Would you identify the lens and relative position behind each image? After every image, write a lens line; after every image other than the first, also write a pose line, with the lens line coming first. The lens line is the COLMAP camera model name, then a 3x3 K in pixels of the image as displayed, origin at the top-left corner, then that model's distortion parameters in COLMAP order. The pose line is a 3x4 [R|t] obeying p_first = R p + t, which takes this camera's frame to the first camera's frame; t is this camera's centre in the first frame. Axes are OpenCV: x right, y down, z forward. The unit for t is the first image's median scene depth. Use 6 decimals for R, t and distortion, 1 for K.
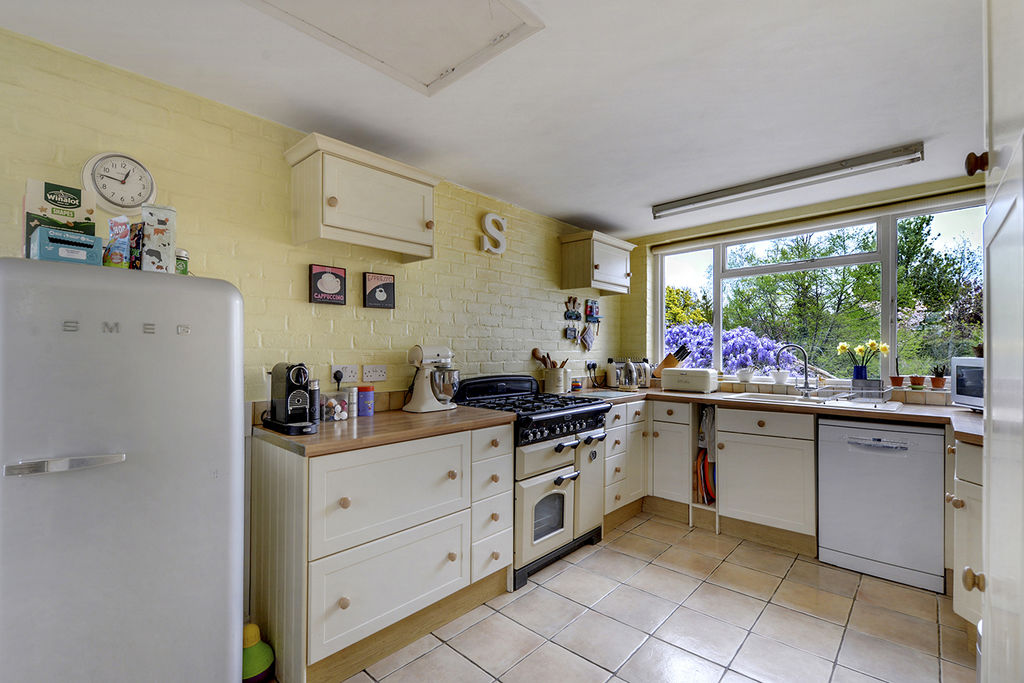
lens RADIAL K [[449.2, 0, 512.0], [0, 449.2, 341.5], [0, 0, 1]] dist [0.000949, 0.000057]
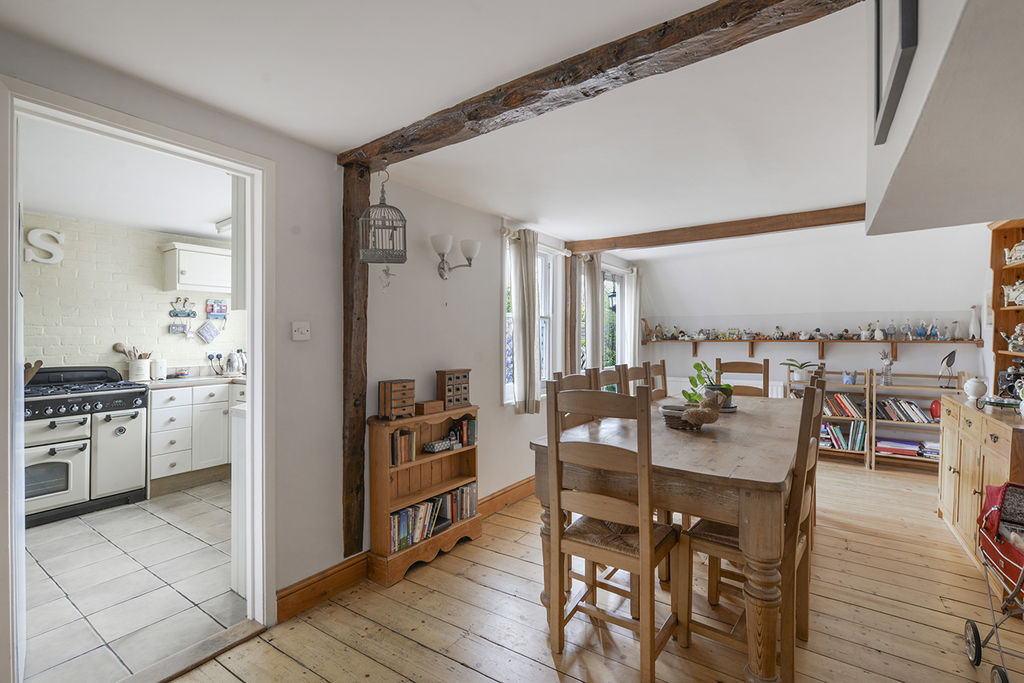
lens RADIAL K [[452.2, 0, 511.4], [0, 452.2, 333.8], [0, 0, 1]] dist [0.000797, 0.000078]
pose [[0.988328, -0.016846, 0.151407, 1.083783], [0.015289, 0.999818, 0.011442, -0.008057], [-0.151573, -0.008993, 0.988405, -0.386134]]
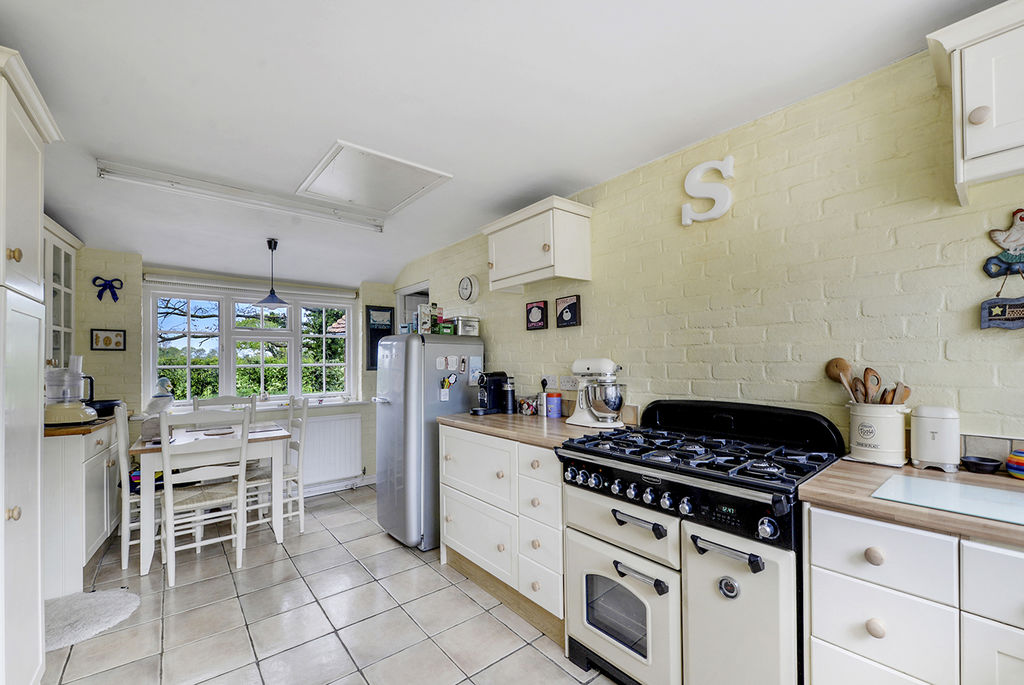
lens RADIAL K [[428.9, 0, 508.3], [0, 428.9, 330.4], [0, 0, 1]] dist [-0.001561, -0.000157]
pose [[-0.162126, -0.064038, -0.984690, 0.703737], [0.034194, 0.996928, -0.070464, 0.006466], [0.986177, -0.045094, -0.159438, 0.886262]]
